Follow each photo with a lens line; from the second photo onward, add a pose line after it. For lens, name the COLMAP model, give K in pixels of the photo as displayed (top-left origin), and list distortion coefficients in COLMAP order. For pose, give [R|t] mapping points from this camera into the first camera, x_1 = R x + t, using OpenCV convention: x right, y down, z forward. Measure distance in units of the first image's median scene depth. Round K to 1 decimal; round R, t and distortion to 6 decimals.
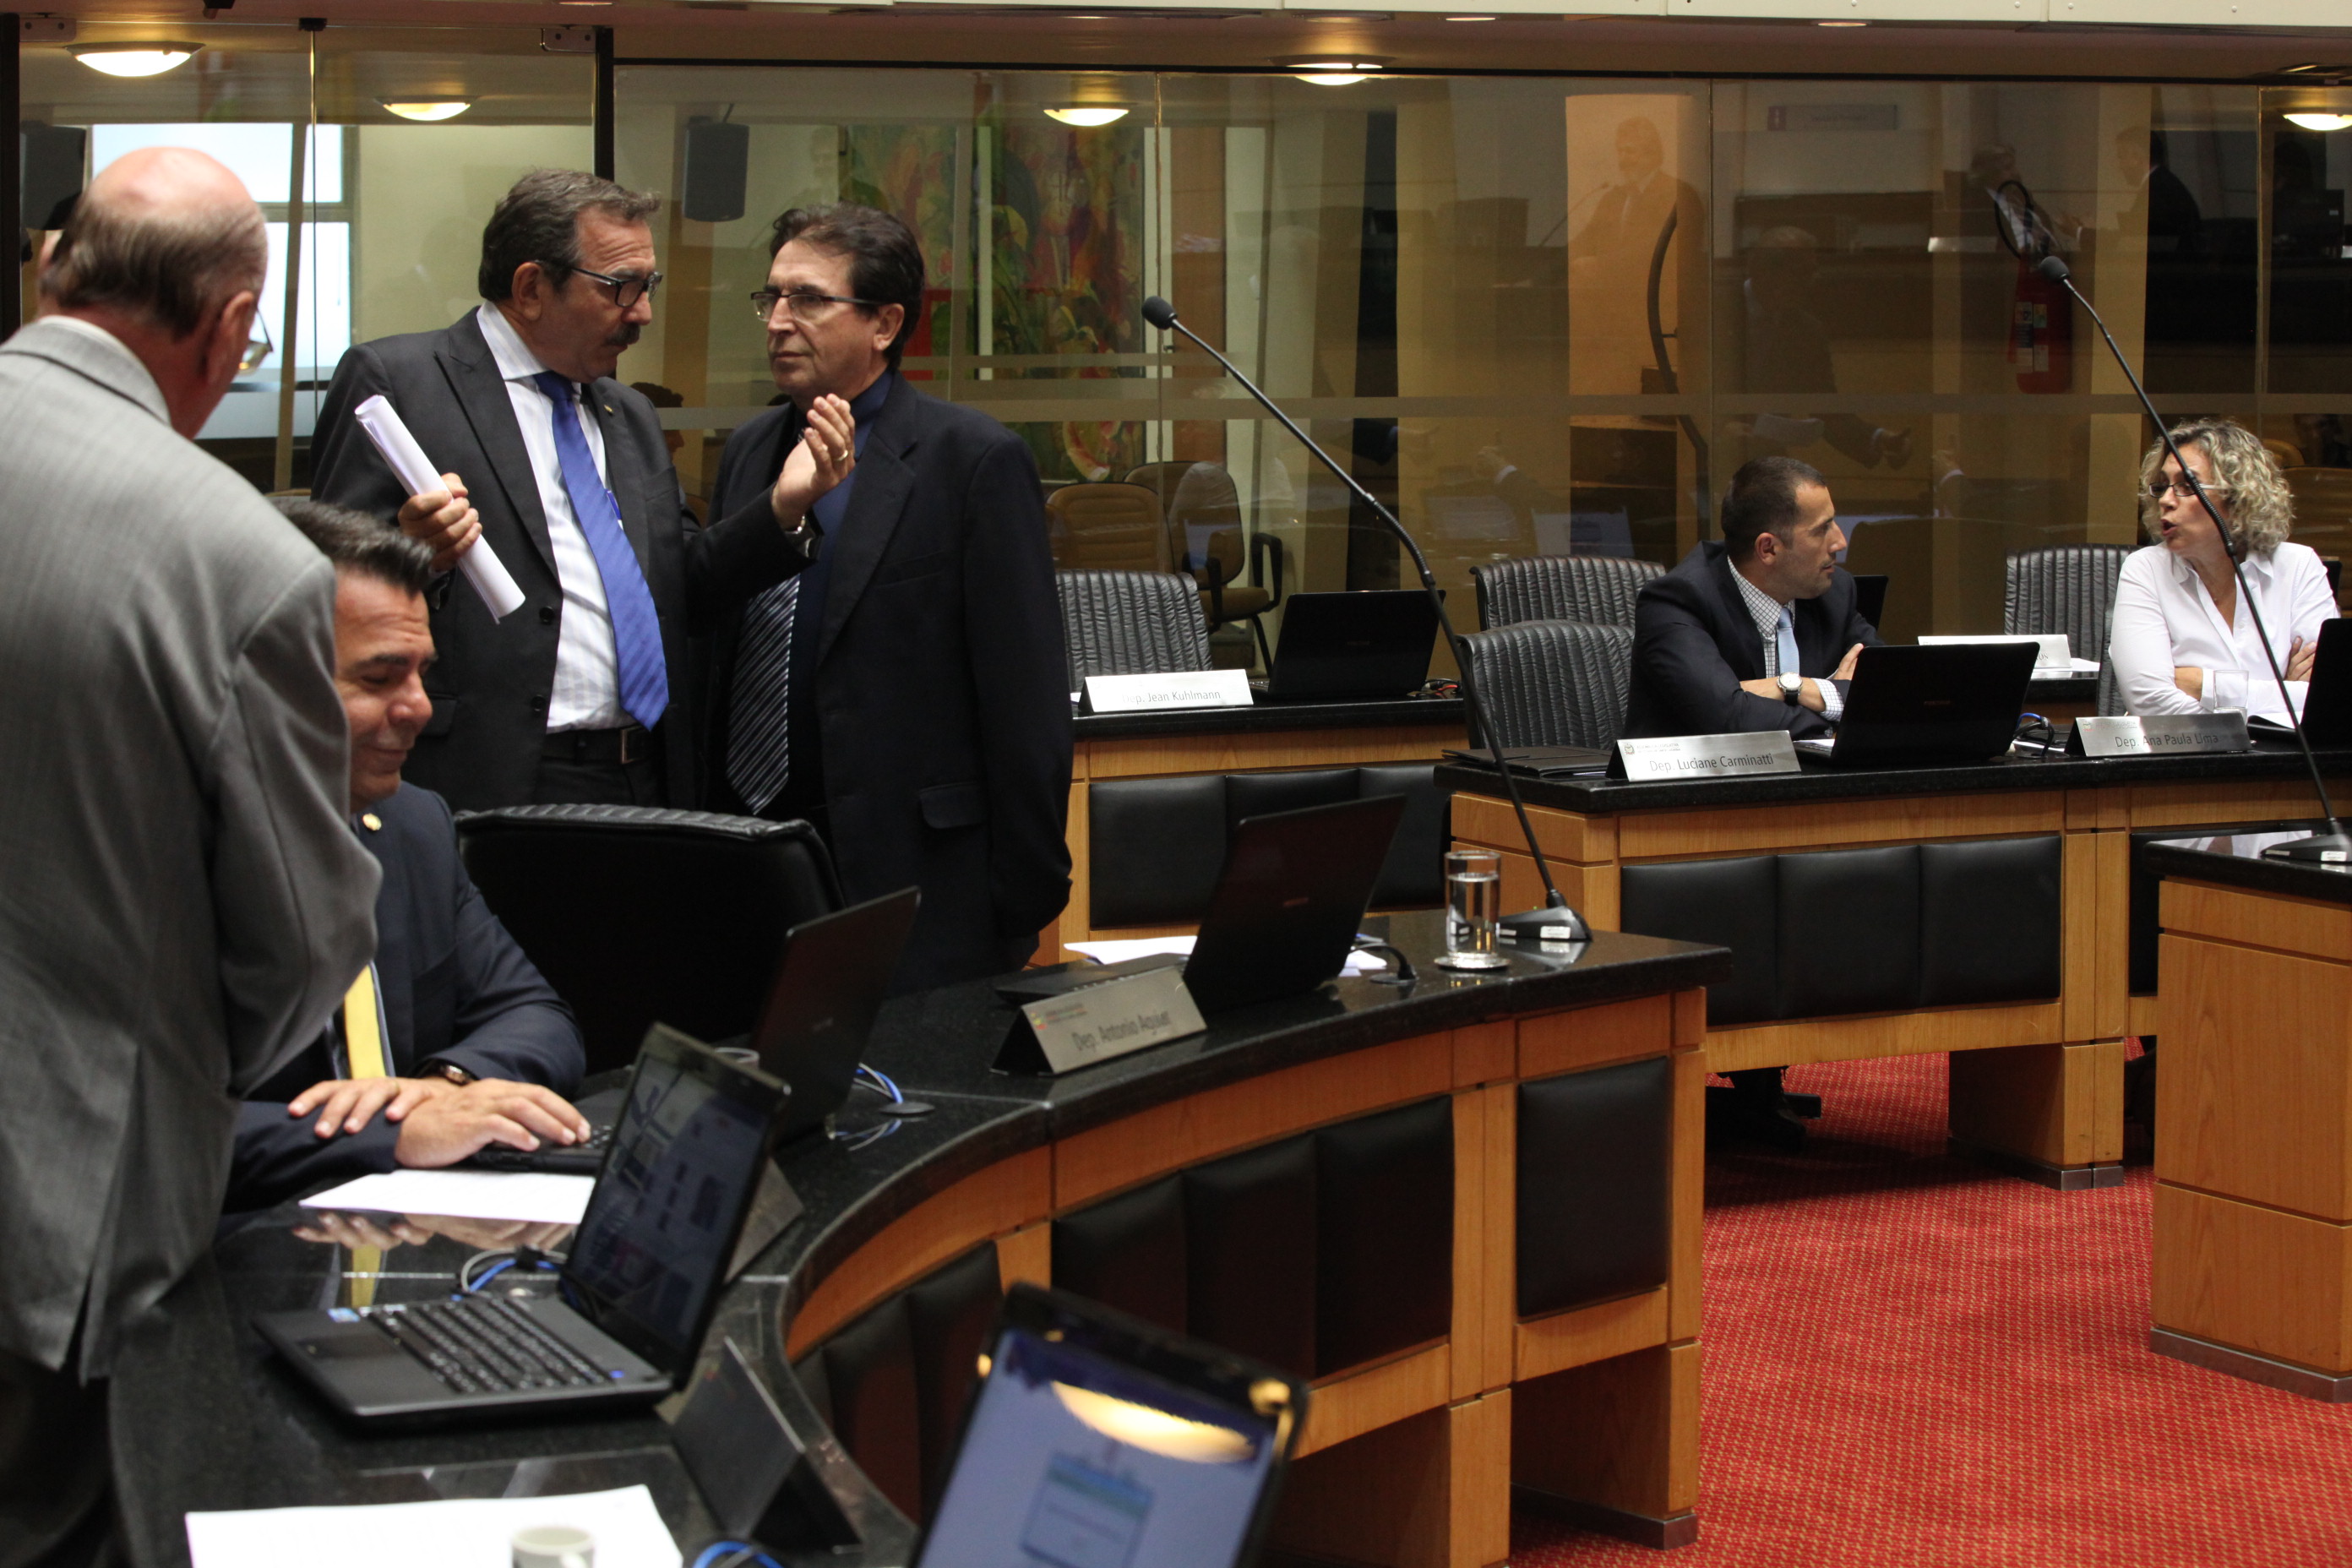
lens RADIAL K [[4915.1, 0, 1167.8], [0, 4915.1, 775.7], [0, 0, 1]] dist [-0.207040, 0.000000]
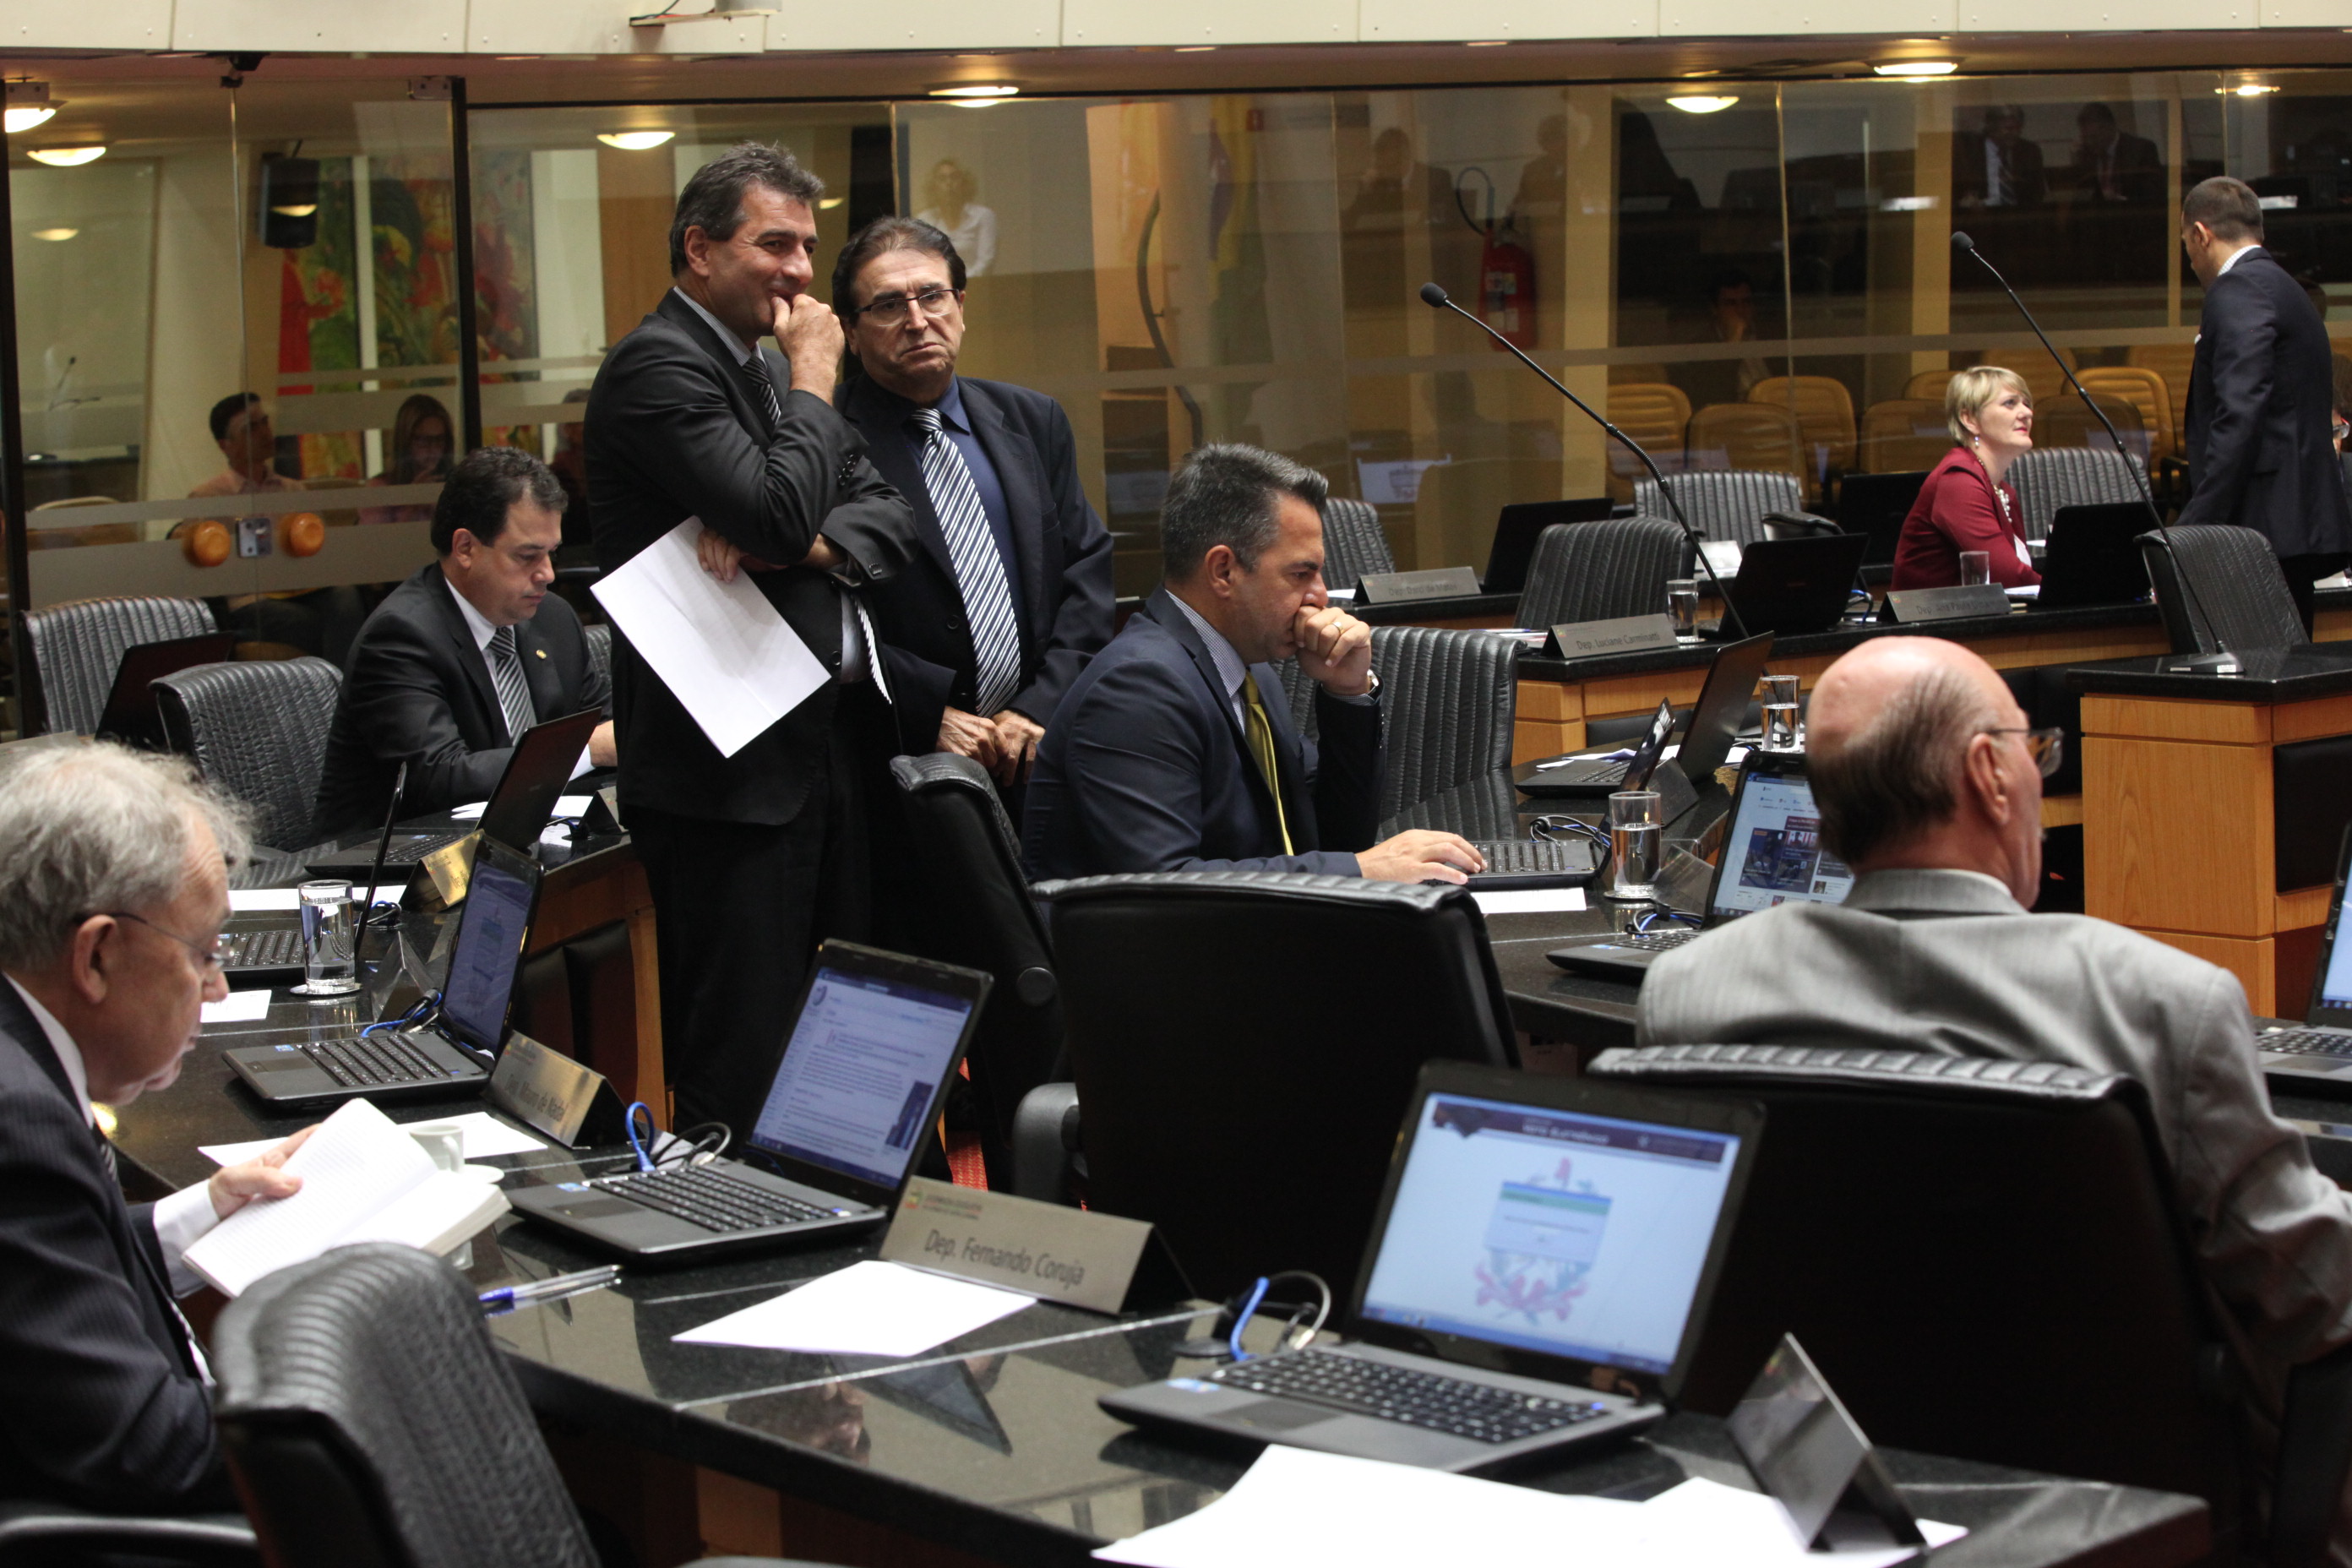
lens RADIAL K [[4915.1, 0, 1184.4], [0, 4915.1, 791.2], [0, 0, 1]] dist [-0.207040, 0.000000]
pose [[0.975842, -0.058830, 0.210408, -0.200059], [0.058023, 0.998265, 0.010013, 0.012571], [-0.210632, 0.002438, 0.977562, -0.155206]]
